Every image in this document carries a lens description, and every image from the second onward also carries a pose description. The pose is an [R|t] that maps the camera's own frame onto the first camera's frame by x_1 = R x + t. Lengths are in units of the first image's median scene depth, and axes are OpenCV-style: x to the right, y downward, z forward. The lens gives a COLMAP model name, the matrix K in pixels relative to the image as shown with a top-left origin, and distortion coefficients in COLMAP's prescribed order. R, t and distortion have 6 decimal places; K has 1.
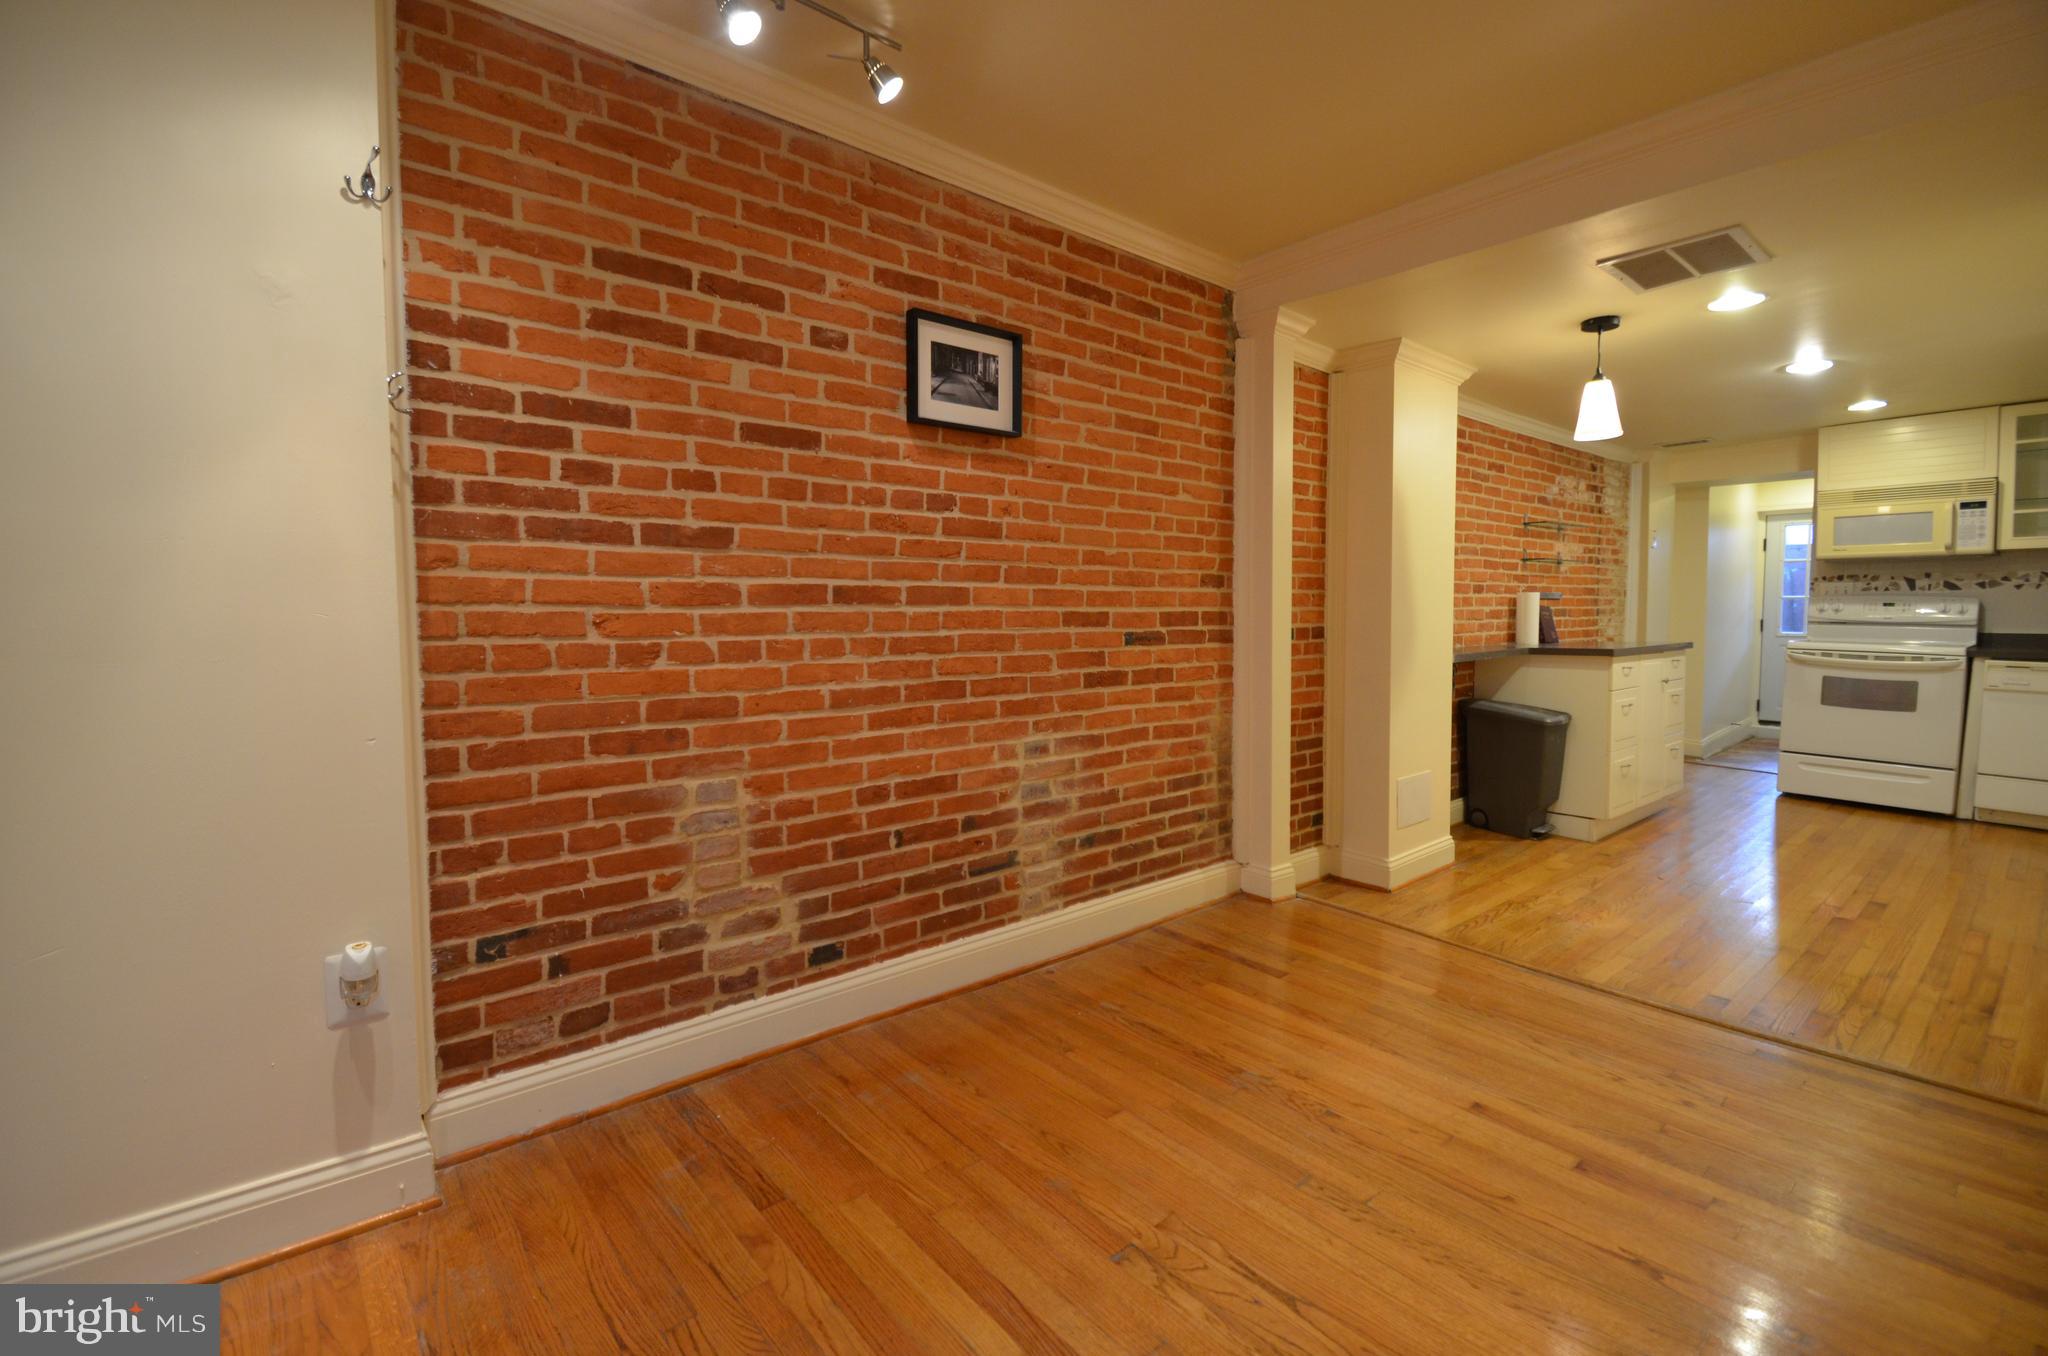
lens RADIAL K [[895.9, 0, 1028.1], [0, 895.9, 657.8], [0, 0, 1]] dist [0.009715, -0.014009]
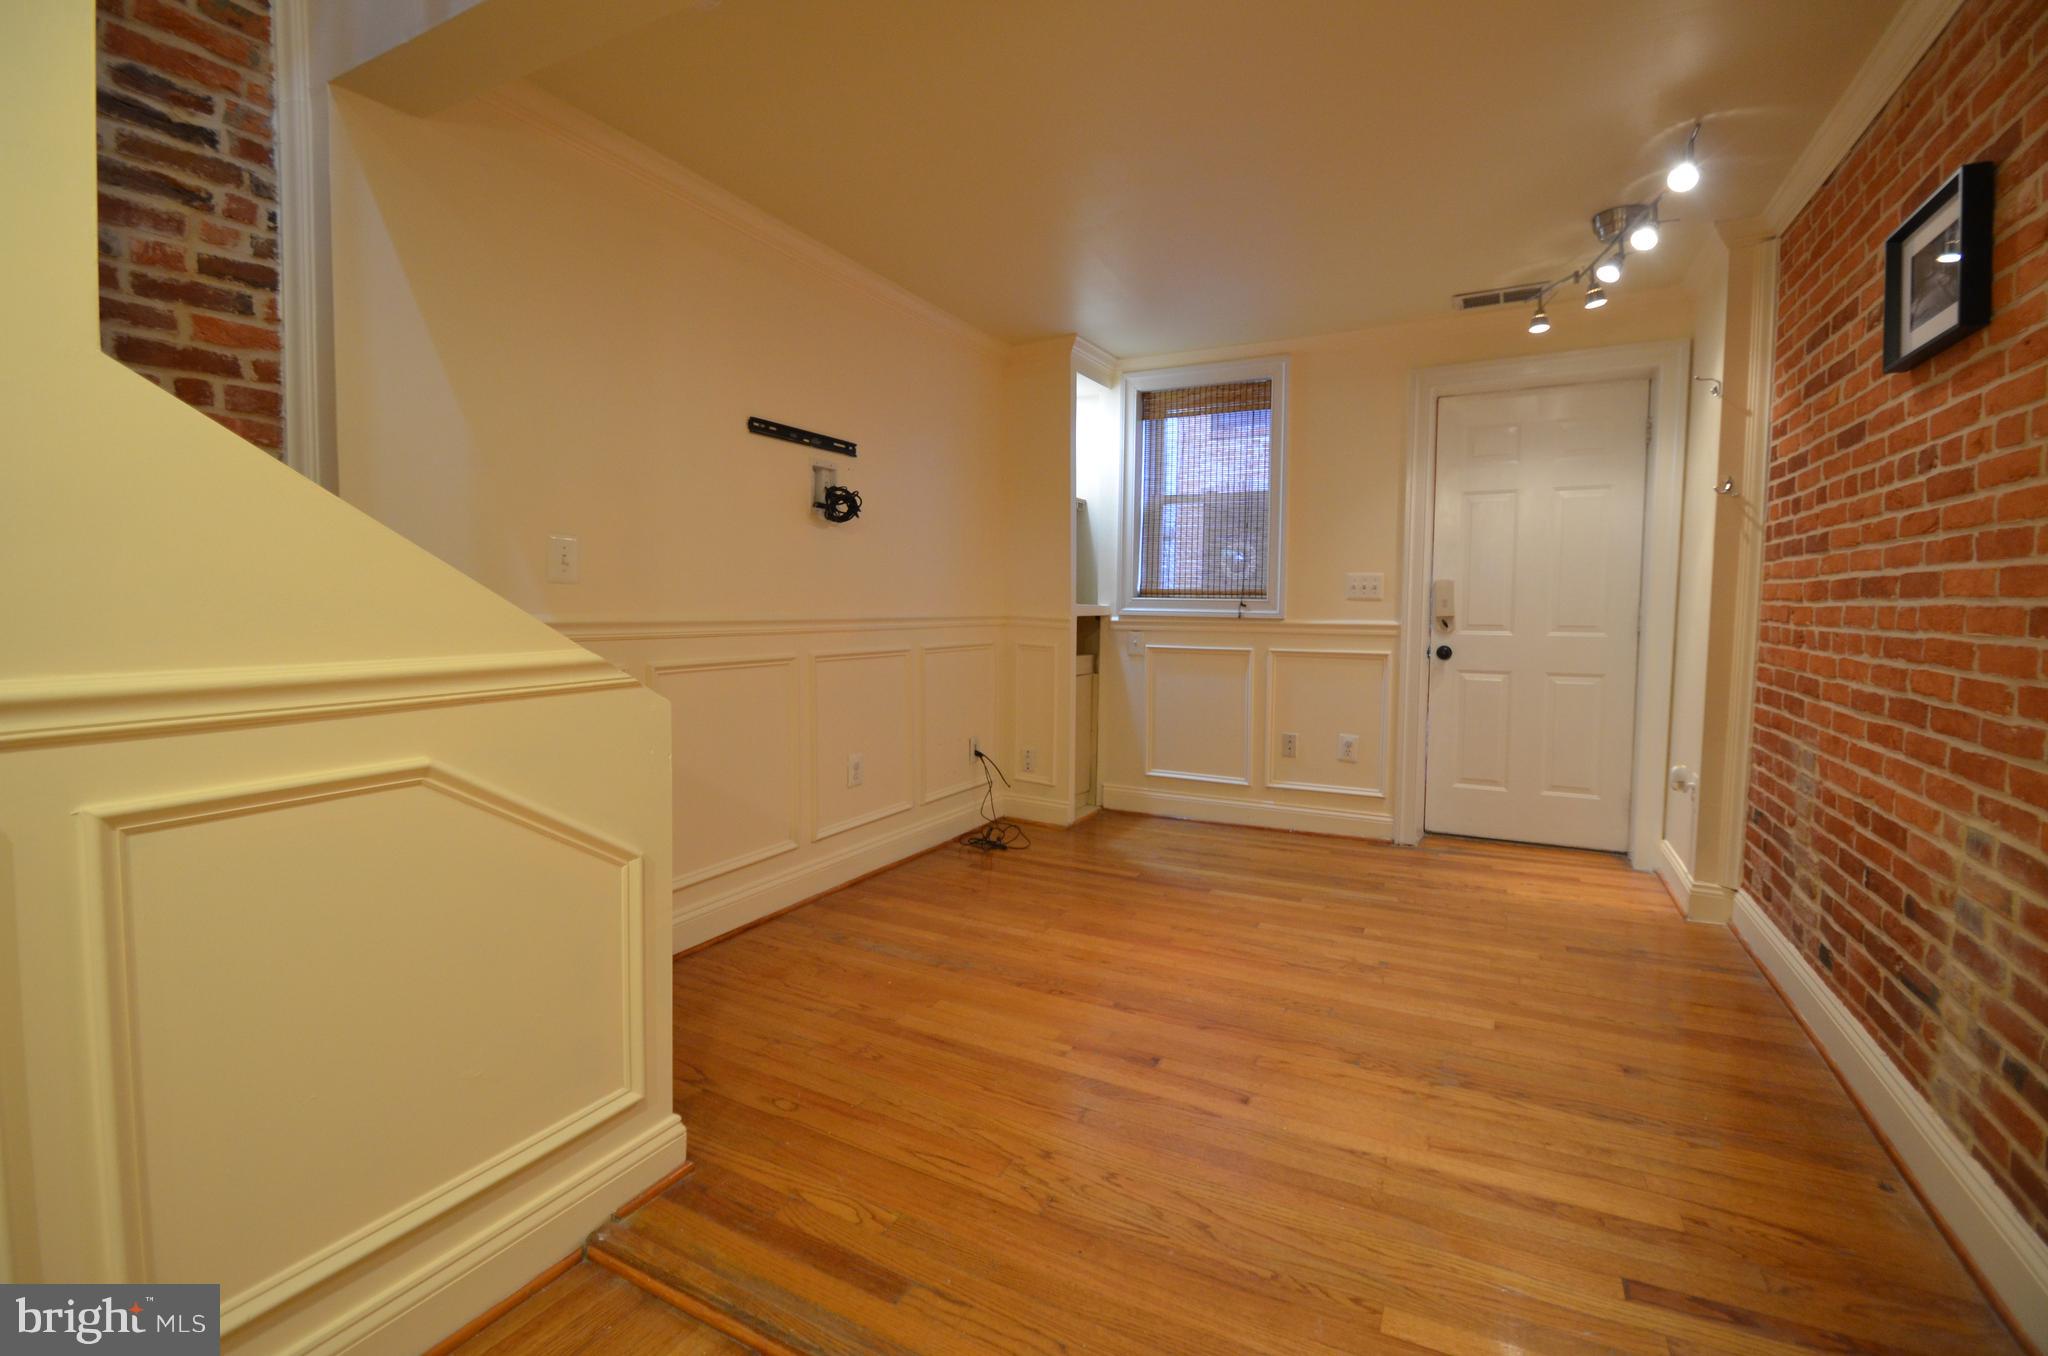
lens RADIAL K [[895.9, 0, 1025.6], [0, 895.9, 656.8], [0, 0, 1]] dist [0.009715, -0.014009]
pose [[-0.926761, 0.017121, -0.375261, 0.720993], [-0.026363, 0.993533, 0.110437, -0.059969], [0.374725, 0.112241, -0.920317, 1.170778]]
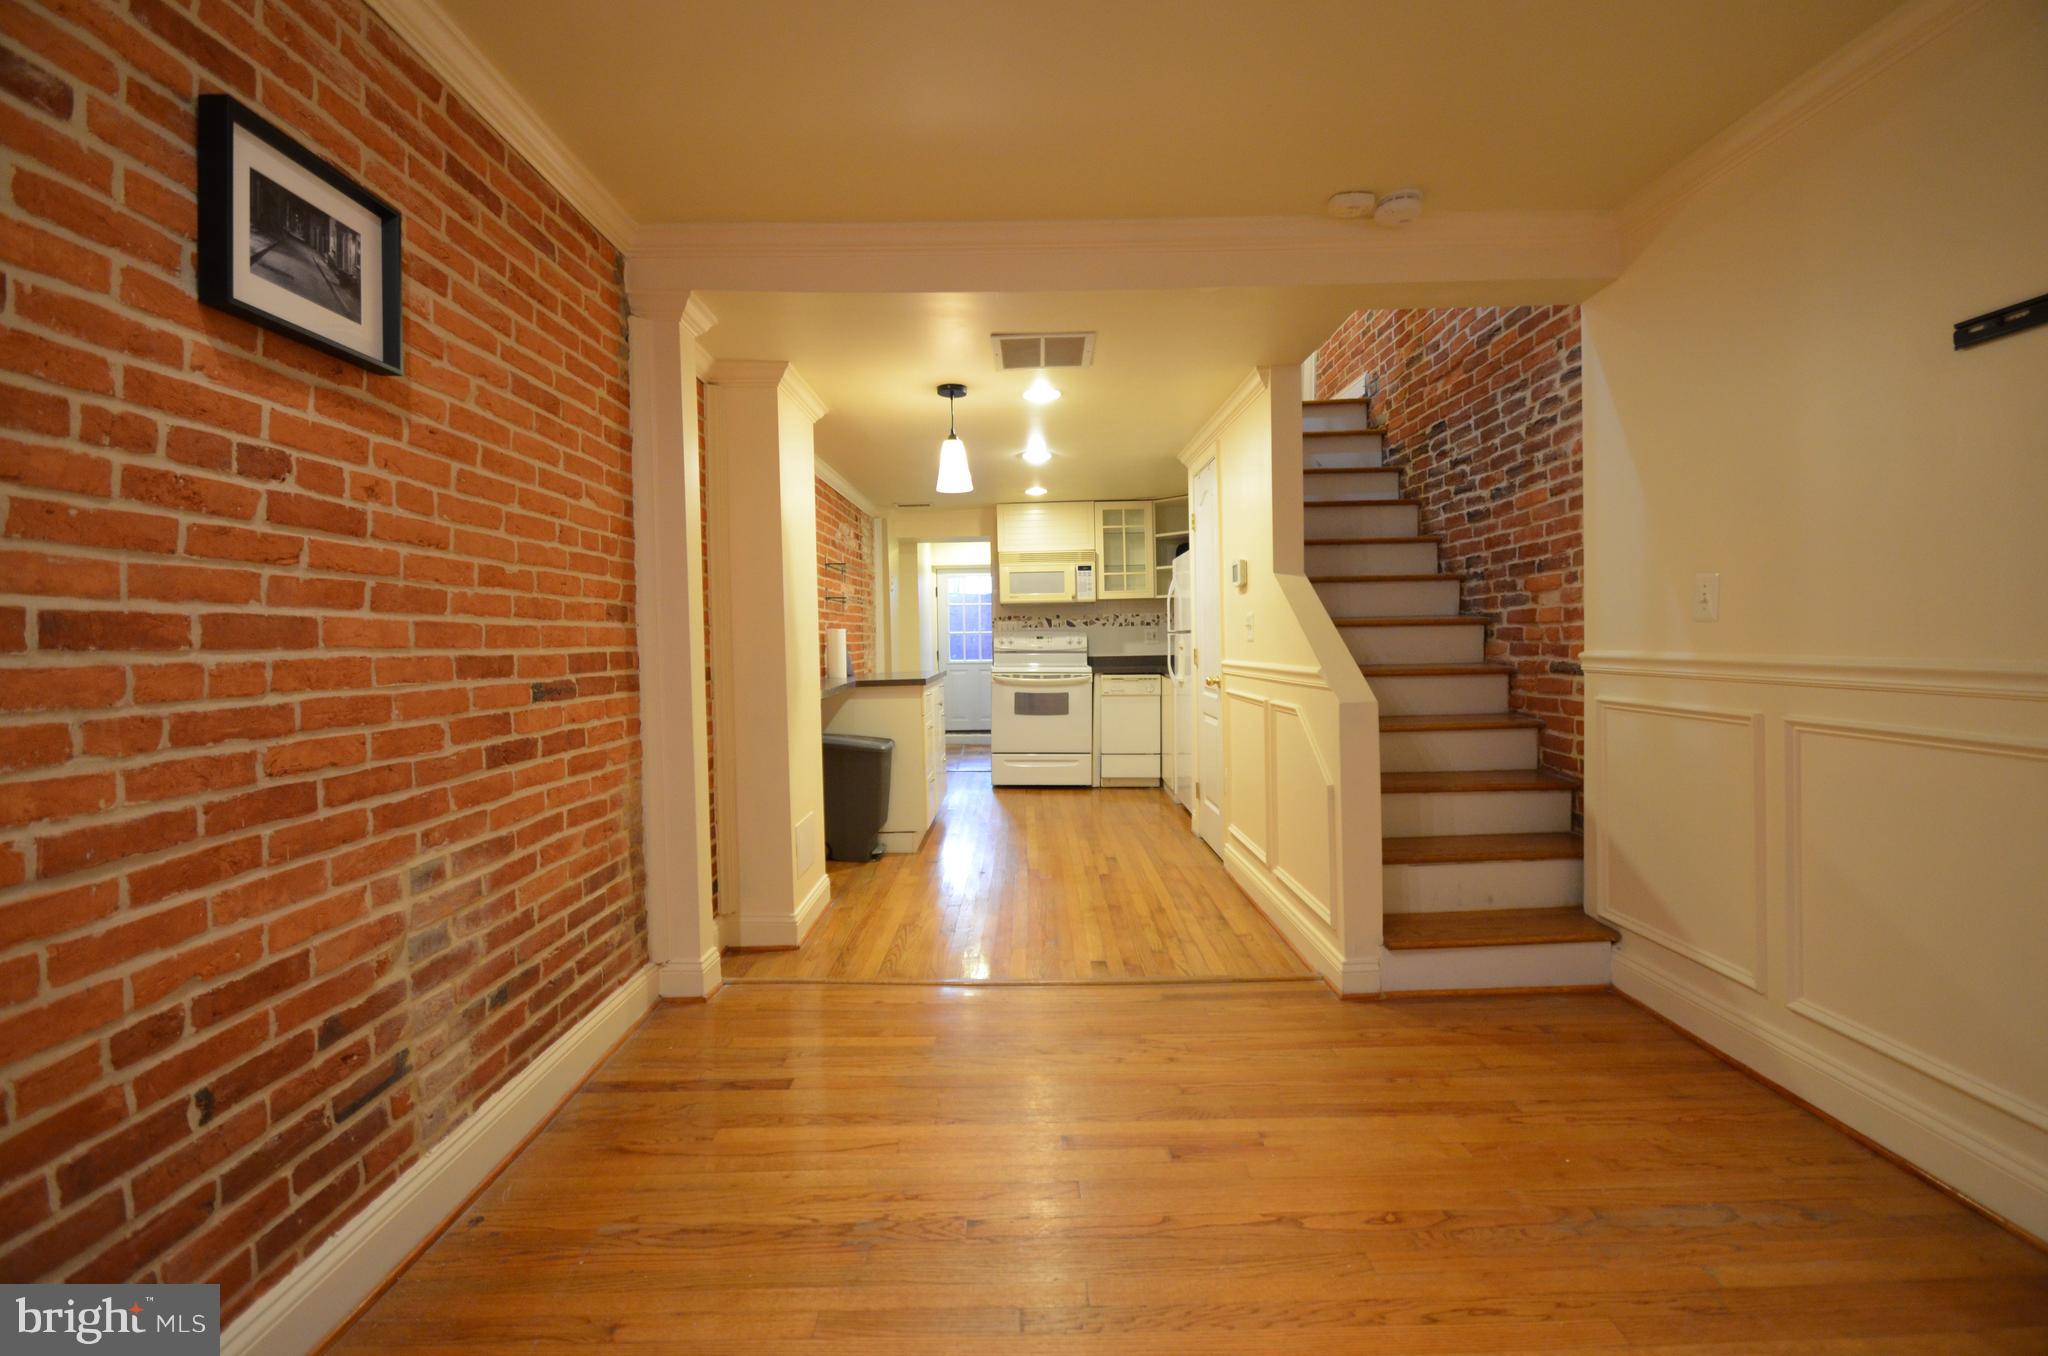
lens RADIAL K [[895.9, 0, 1031.9], [0, 895.9, 659.0], [0, 0, 1]] dist [0.009715, -0.014009]
pose [[0.634525, -0.025276, 0.772489, -0.186371], [0.056490, 0.998309, -0.013736, -0.015601], [-0.770835, 0.052353, 0.634880, 0.243077]]
